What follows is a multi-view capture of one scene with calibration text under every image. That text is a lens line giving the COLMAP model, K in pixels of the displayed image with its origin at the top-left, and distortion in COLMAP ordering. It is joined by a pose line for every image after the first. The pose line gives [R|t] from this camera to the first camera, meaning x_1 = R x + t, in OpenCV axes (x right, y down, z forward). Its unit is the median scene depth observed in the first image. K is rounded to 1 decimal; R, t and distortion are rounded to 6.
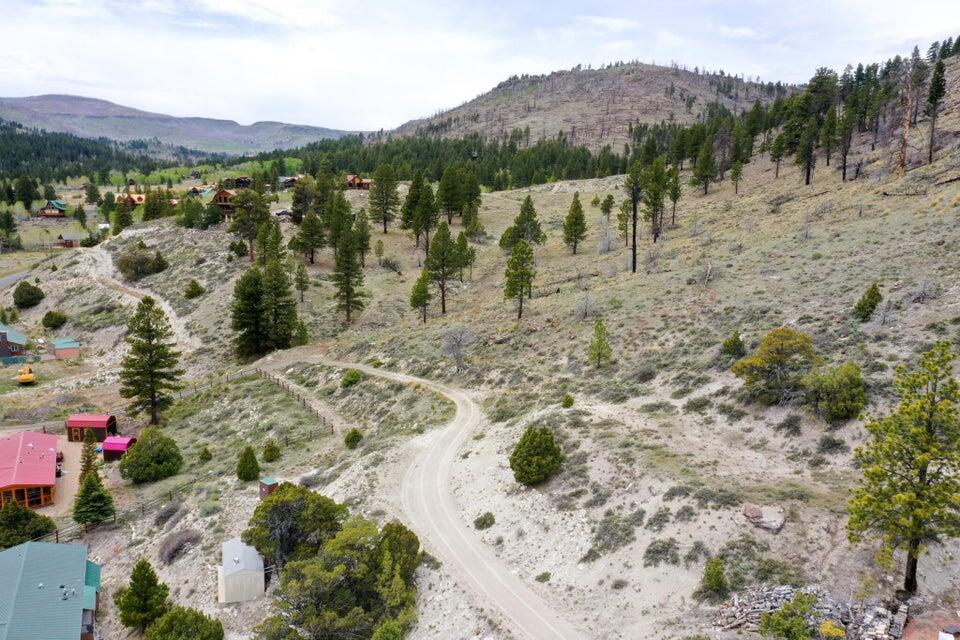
lens RADIAL K [[751.9, 0, 478.8], [0, 751.9, 320.1], [0, 0, 1]] dist [-0.000820, 0.001970]
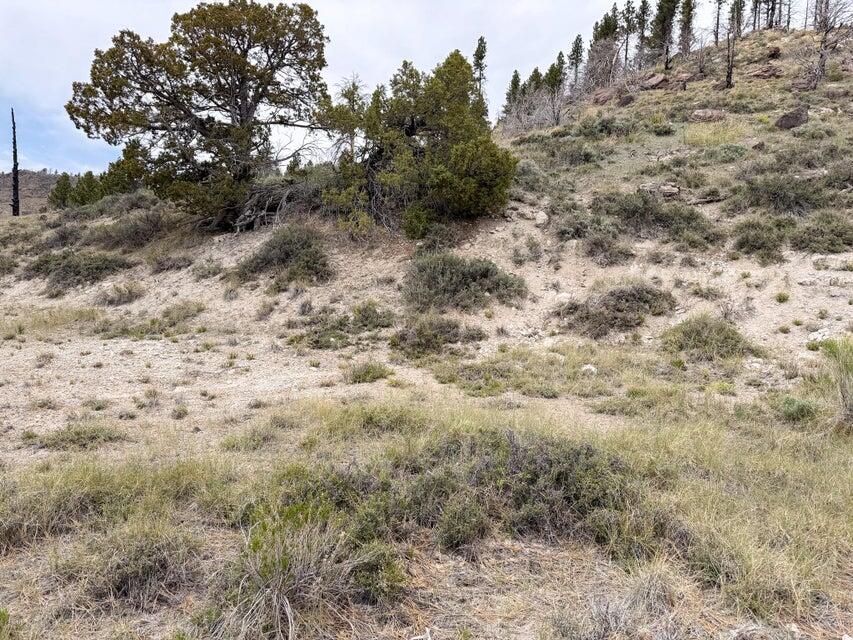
lens RADIAL K [[590.3, 0, 422.4], [0, 590.3, 319.7], [0, 0, 1]] dist [0.109264, -0.150868]
pose [[0.775495, 0.018323, 0.631088, 0.220372], [0.071021, 0.990703, -0.116036, 0.130166], [-0.627346, 0.134806, 0.766984, 0.559786]]
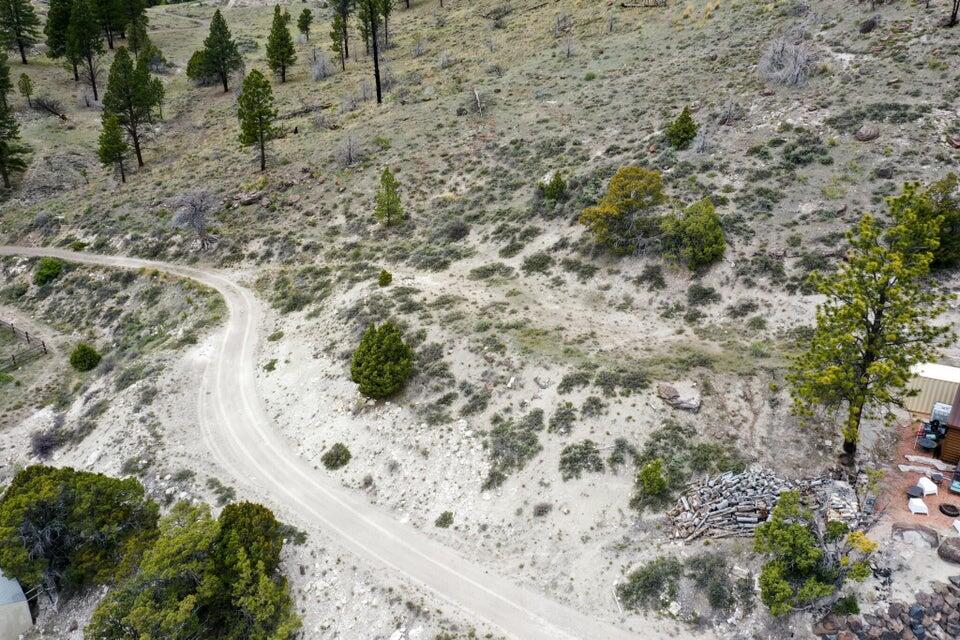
lens RADIAL K [[753.8, 0, 476.8], [0, 753.8, 318.8], [0, 0, 1]] dist [-0.005634, -0.000474]
pose [[0.912603, -0.160710, 0.375935, -0.085641], [0.073003, 0.968780, 0.236929, -0.028103], [-0.402276, -0.188778, 0.895844, 0.183478]]
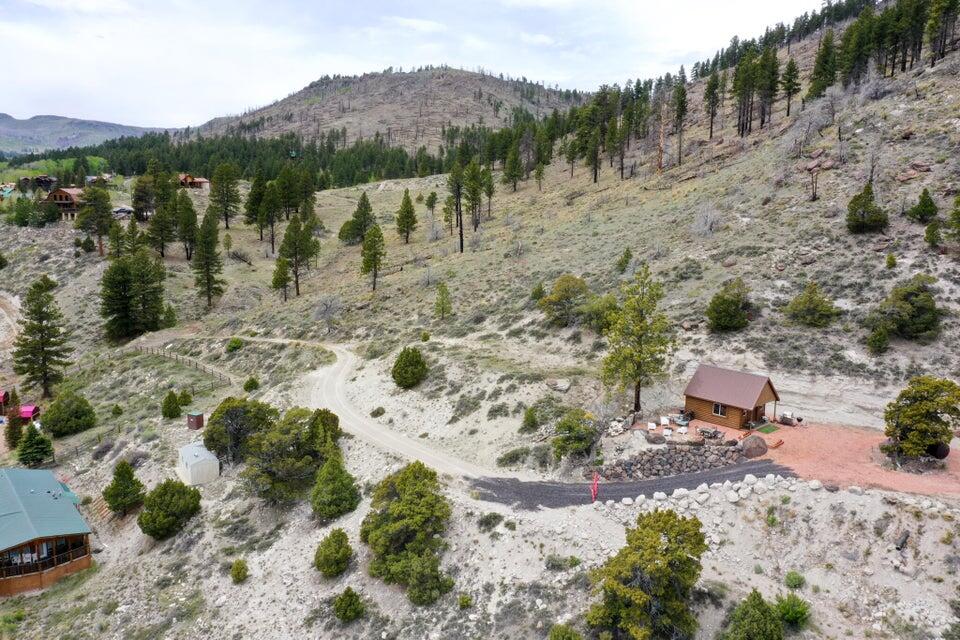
lens RADIAL K [[752.5, 0, 474.7], [0, 752.5, 319.4], [0, 0, 1]] dist [-0.000778, 0.001598]
pose [[0.972073, -0.042746, 0.230752, -0.091355], [0.043025, 0.999067, 0.003825, 0.061006], [-0.230700, 0.006210, 0.973005, -0.299684]]
